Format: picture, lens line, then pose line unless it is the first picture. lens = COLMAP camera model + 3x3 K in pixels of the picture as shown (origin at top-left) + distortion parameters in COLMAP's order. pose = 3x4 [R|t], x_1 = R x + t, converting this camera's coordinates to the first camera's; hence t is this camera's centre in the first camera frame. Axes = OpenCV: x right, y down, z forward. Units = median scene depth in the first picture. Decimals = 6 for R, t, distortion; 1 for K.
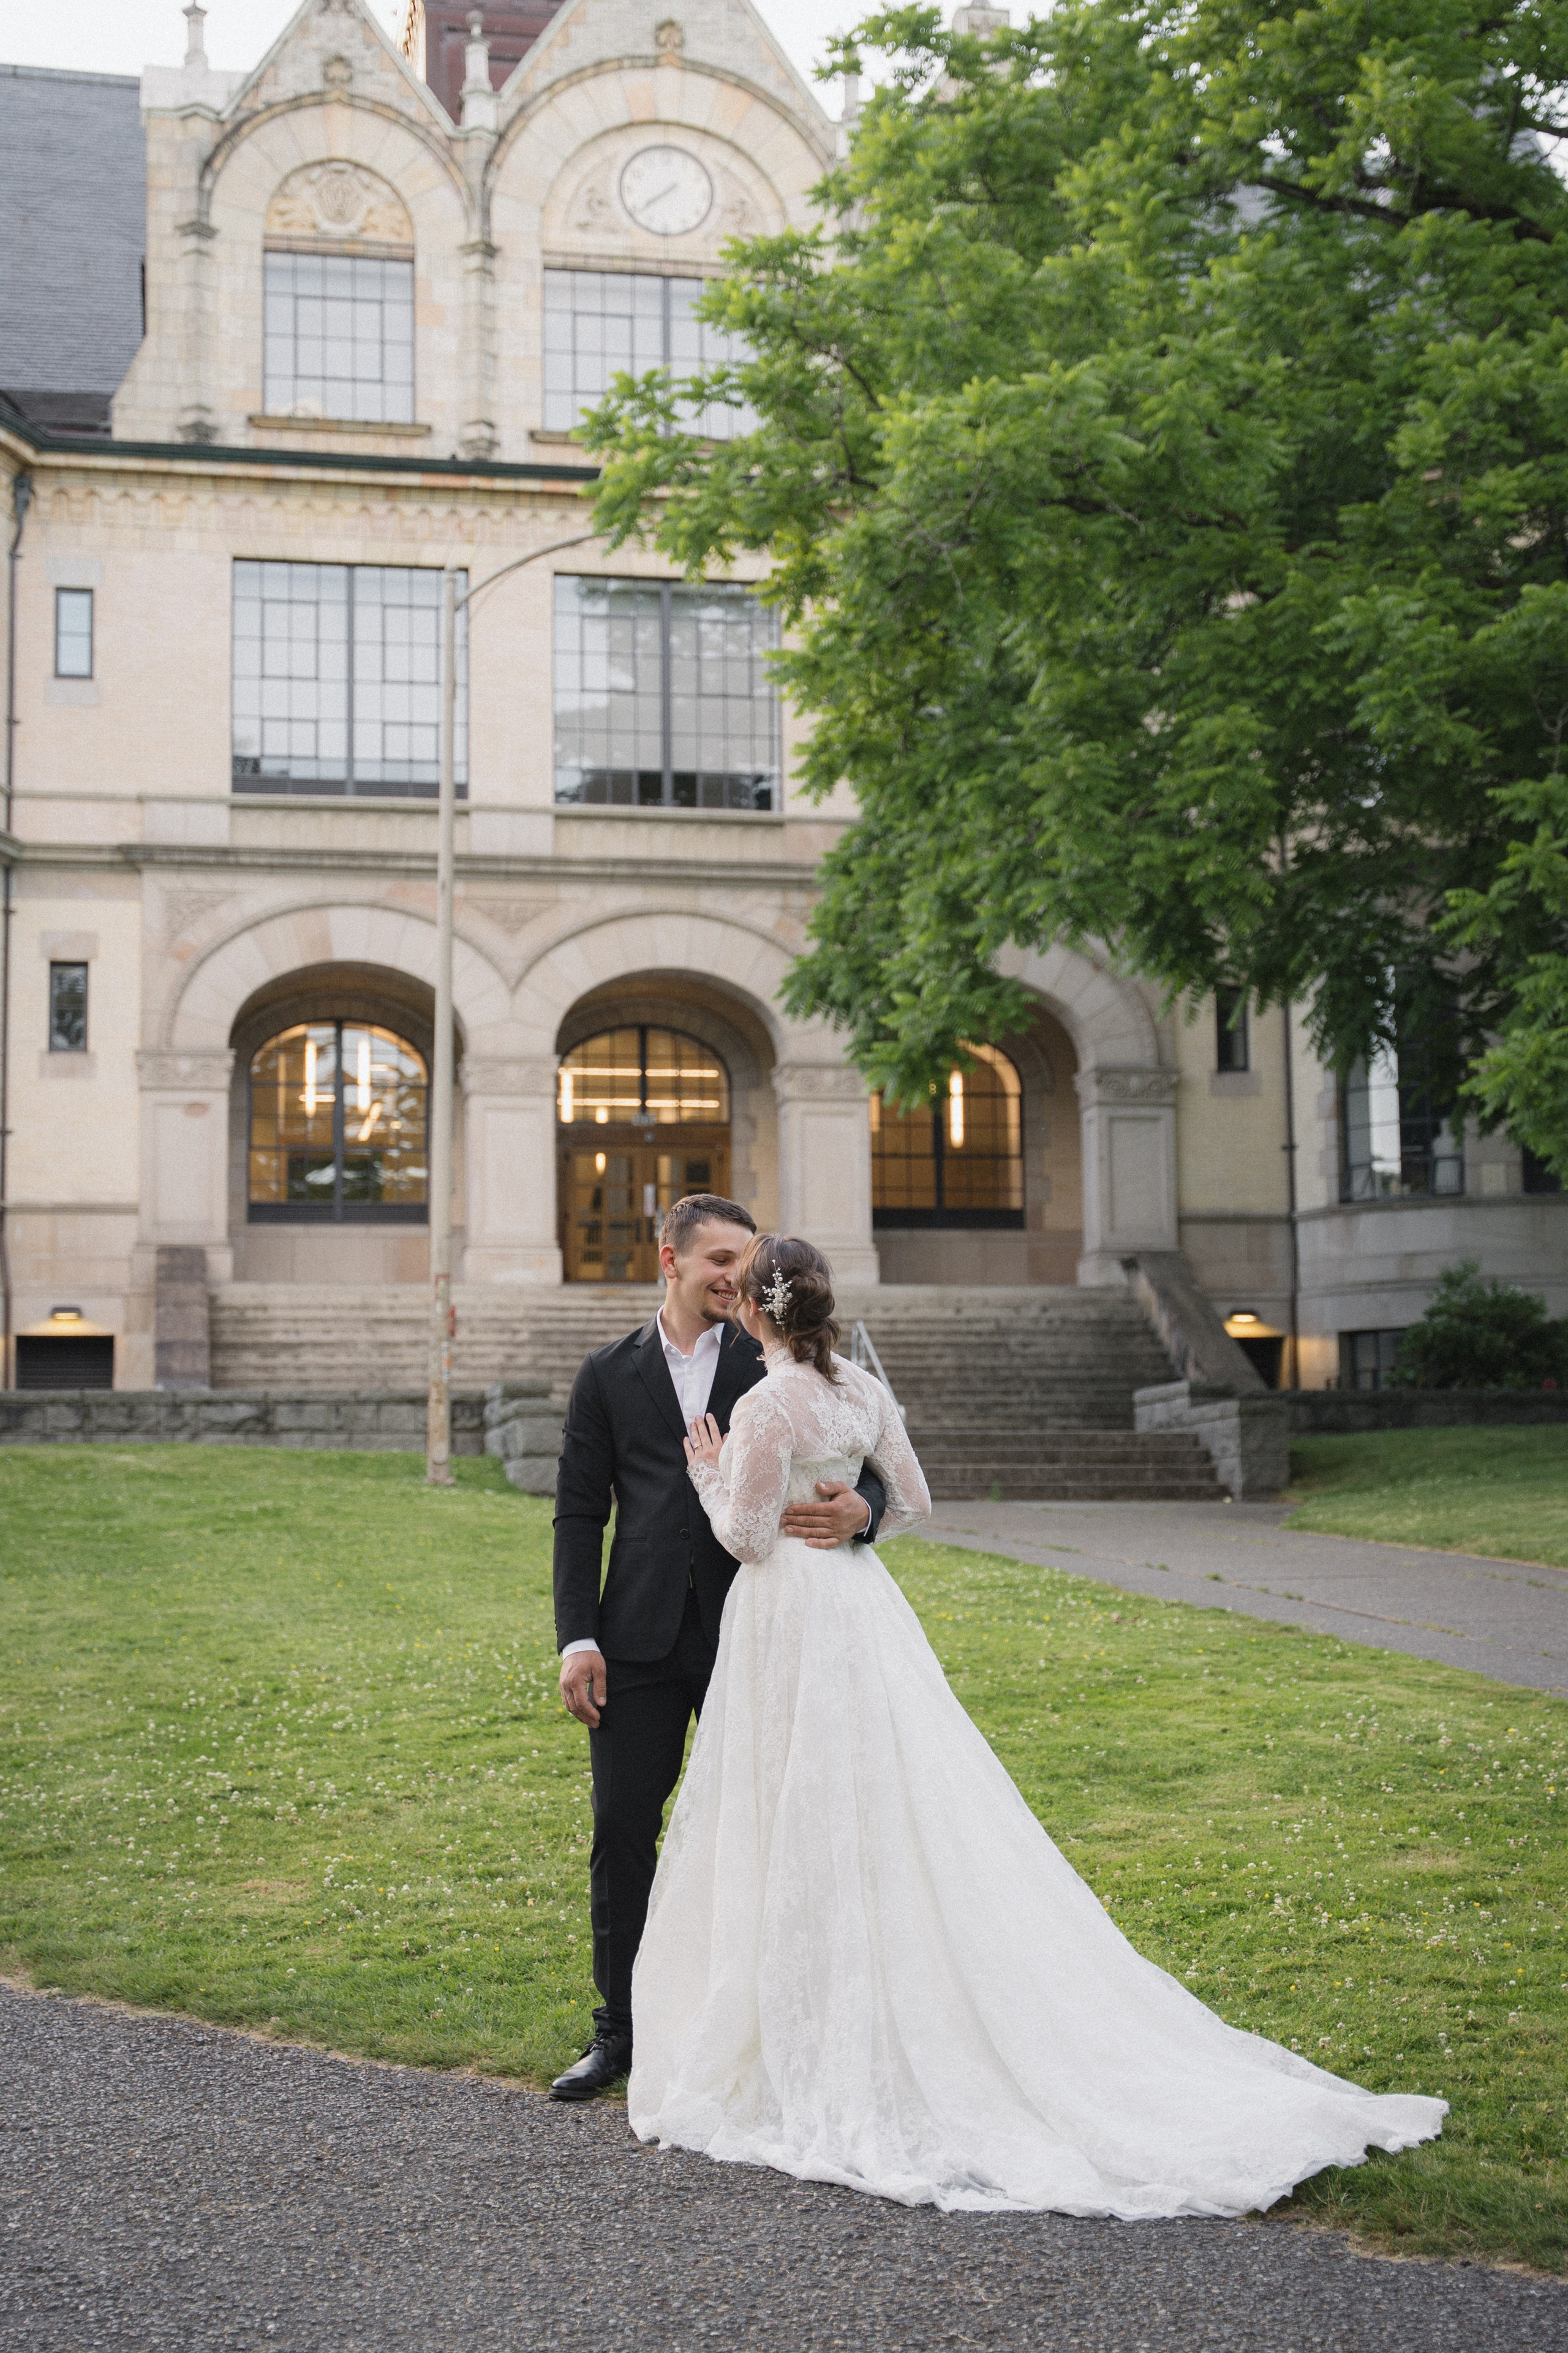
lens RADIAL K [[3531.4, 0, 838.9], [0, 3531.4, 1145.3], [0, 0, 1]] dist [0.038779, 0.399973]
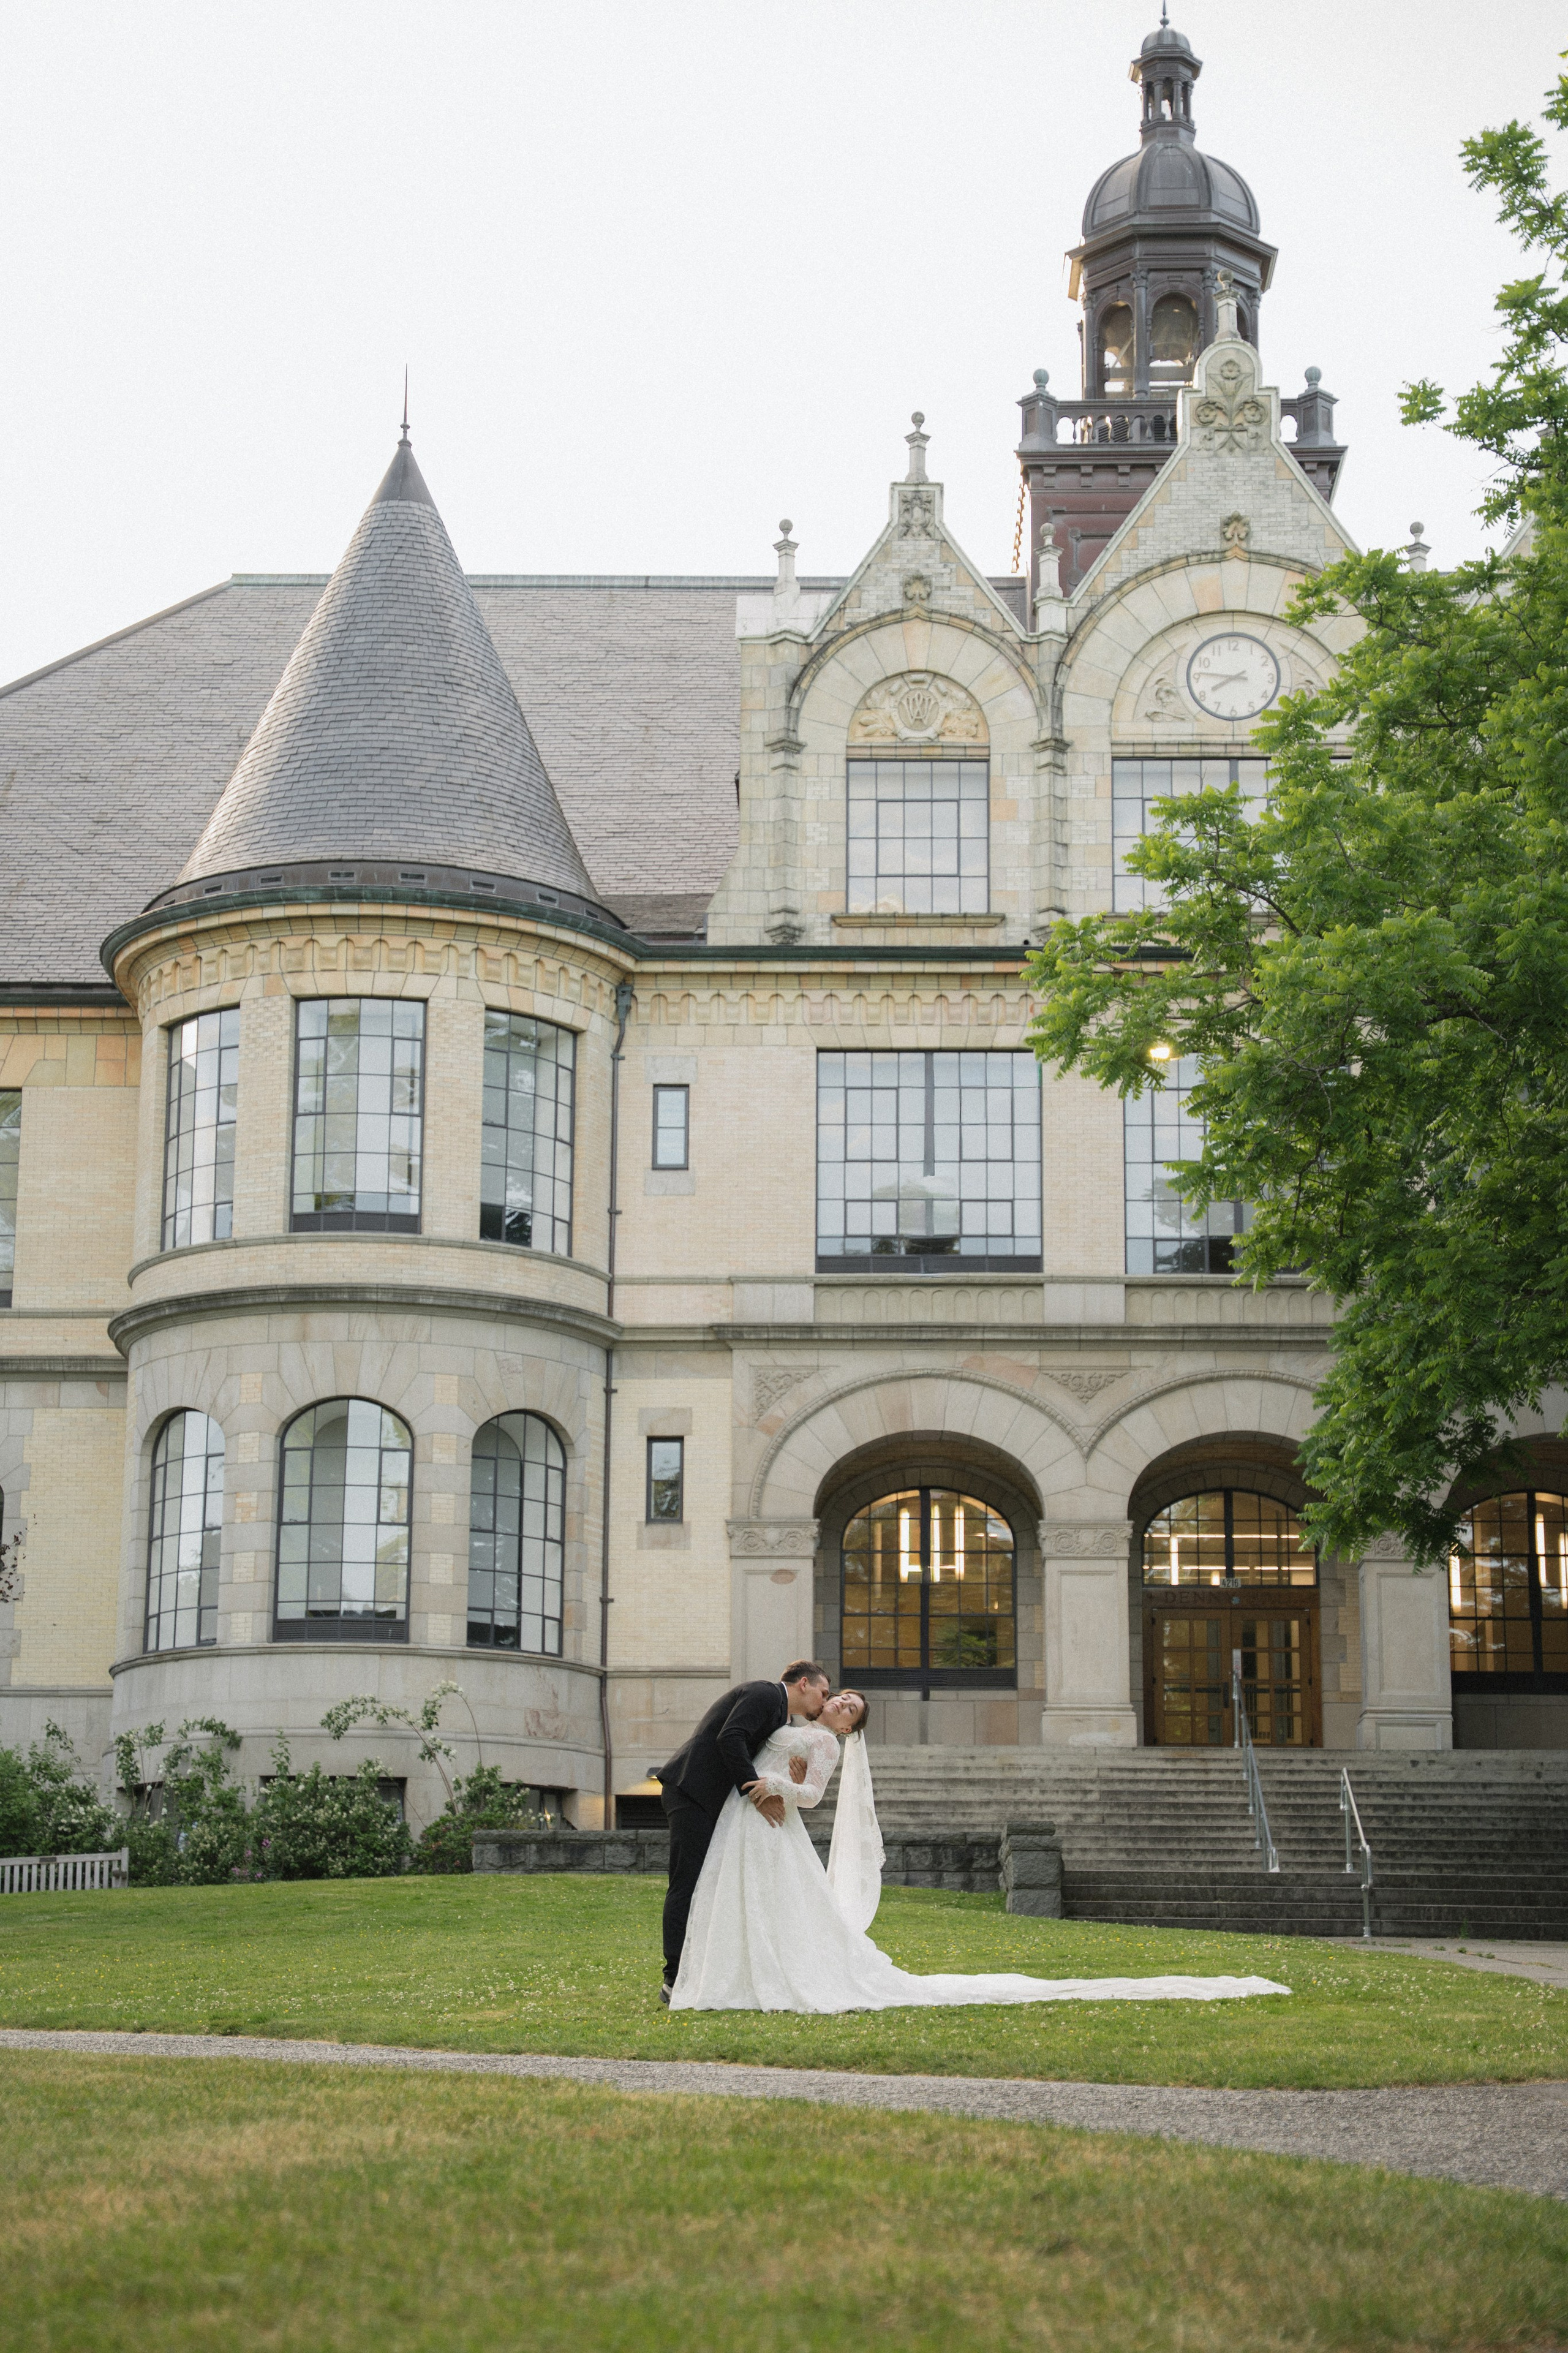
lens RADIAL K [[4122.5, 0, 842.7], [0, 4122.5, 1206.8], [0, 0, 1]] dist [0.173716, 0.206123]
pose [[0.978961, -0.030426, -0.201767, 0.080924], [0.009762, 0.994672, -0.102631, 0.006265], [0.203815, 0.098502, 0.974042, -0.183646]]
